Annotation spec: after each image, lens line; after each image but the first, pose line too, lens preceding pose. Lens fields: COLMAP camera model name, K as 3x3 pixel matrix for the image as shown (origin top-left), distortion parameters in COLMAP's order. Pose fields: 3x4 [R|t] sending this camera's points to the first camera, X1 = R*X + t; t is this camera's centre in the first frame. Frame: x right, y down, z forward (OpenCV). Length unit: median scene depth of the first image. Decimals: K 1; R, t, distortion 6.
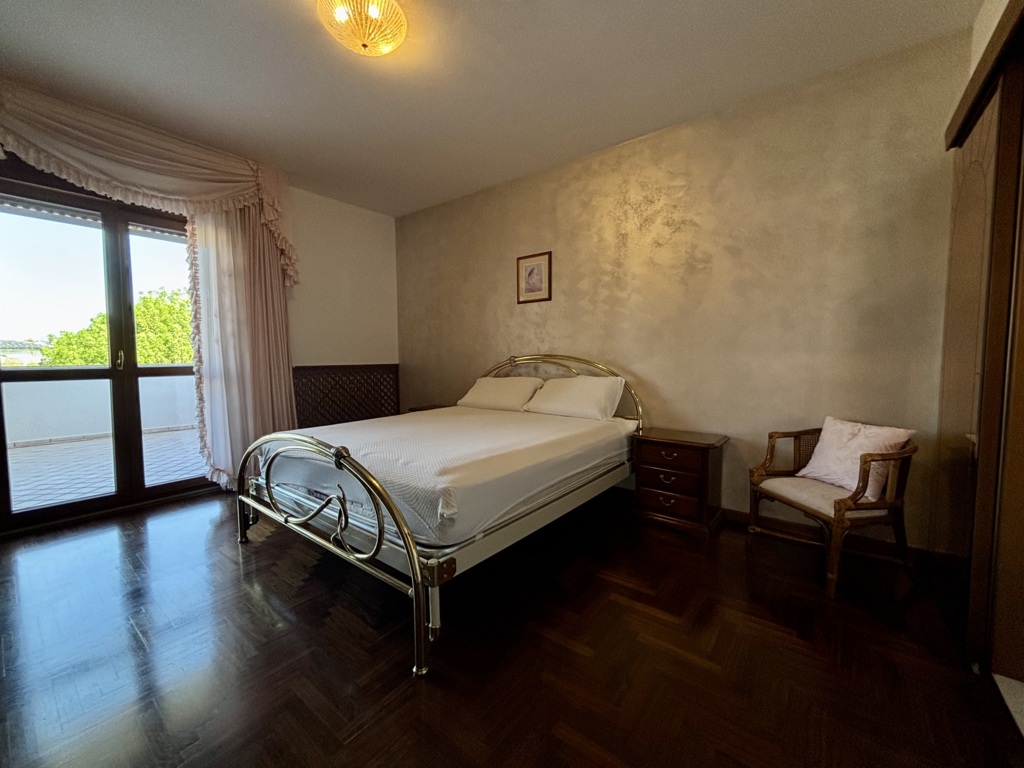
lens RADIAL K [[412.2, 0, 505.6], [0, 412.2, 385.6], [0, 0, 1]] dist [0.001765, 0.000294]
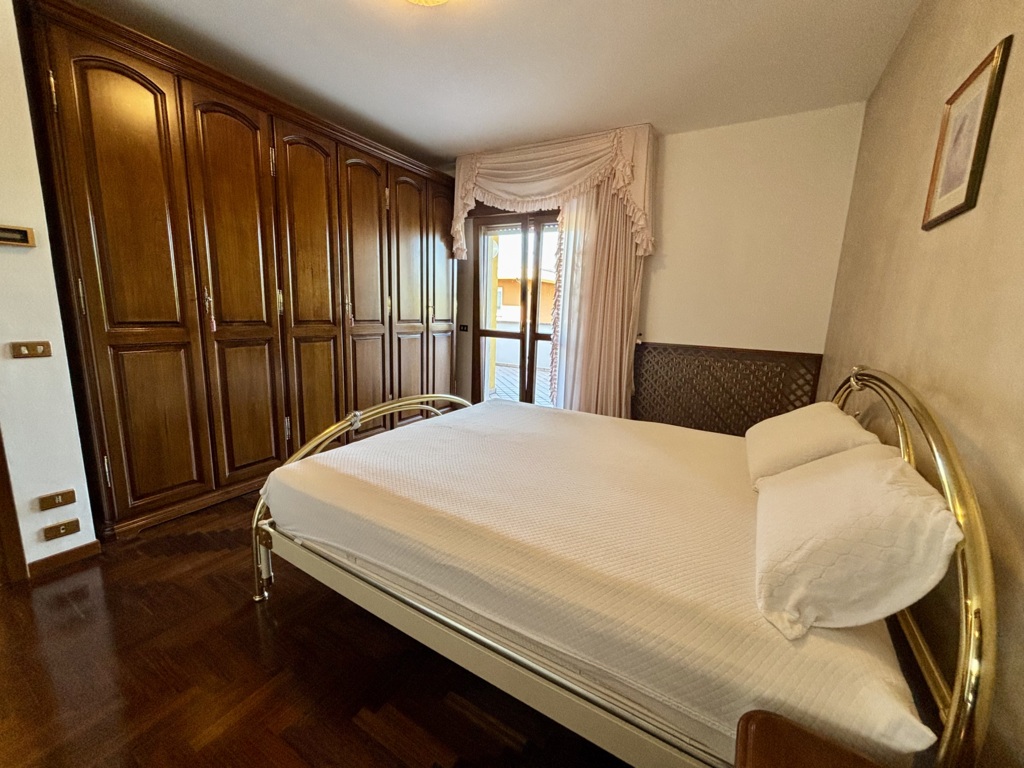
lens RADIAL K [[412.2, 0, 513.9], [0, 412.2, 384.9], [0, 0, 1]] dist [0.001765, 0.000294]
pose [[0.140551, 0.189300, -0.971808, 0.533602], [-0.109649, 0.978489, 0.174744, -0.121187], [0.983983, 0.081998, 0.158284, 0.835368]]
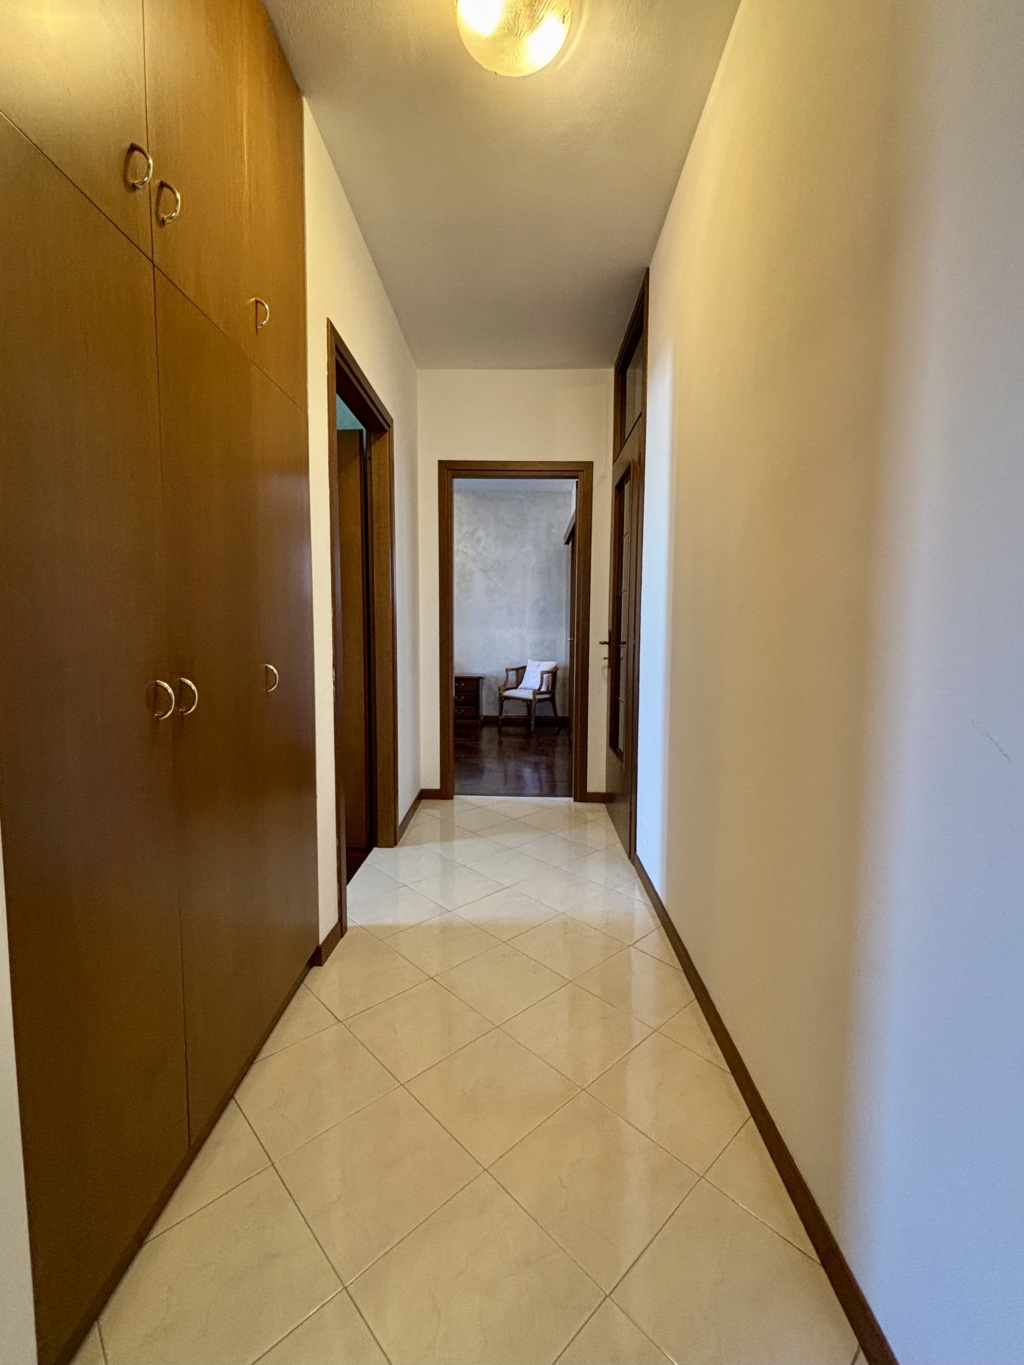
lens RADIAL K [[549.5, 0, 516.0], [0, 549.5, 679.2], [0, 0, 1]] dist [0.001765, 0.000294]
pose [[0.791038, -0.041277, 0.610373, -0.917993], [0.028619, 0.999126, 0.030477, 0.083805], [-0.611098, -0.006640, 0.791527, -1.099112]]
